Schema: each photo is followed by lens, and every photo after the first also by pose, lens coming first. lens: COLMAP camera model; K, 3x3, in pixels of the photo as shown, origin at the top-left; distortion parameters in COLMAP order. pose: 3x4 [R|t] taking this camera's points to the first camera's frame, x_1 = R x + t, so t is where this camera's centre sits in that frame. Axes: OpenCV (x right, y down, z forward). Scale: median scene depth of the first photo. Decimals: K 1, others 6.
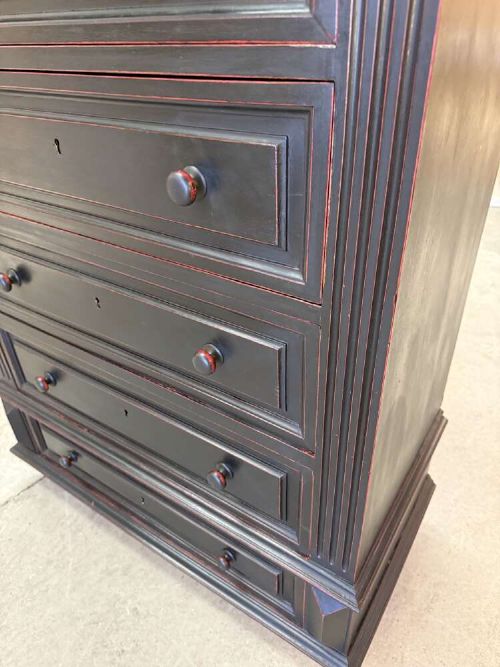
lens RADIAL K [[478.2, 0, 252.5], [0, 478.2, 332.3], [0, 0, 1]] dist [-0.004937, -0.004841]
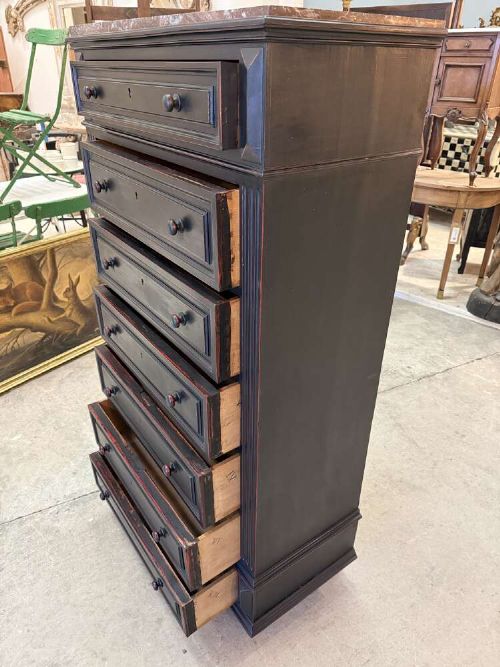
lens RADIAL K [[477.3, 0, 250.0], [0, 477.3, 336.0], [0, 0, 1]] dist [0.007473, -0.010029]
pose [[0.935102, 0.212379, -0.283688, 0.391395], [-0.229263, 0.972982, -0.027298, -0.286548], [0.270225, 0.090566, 0.958528, -0.725653]]
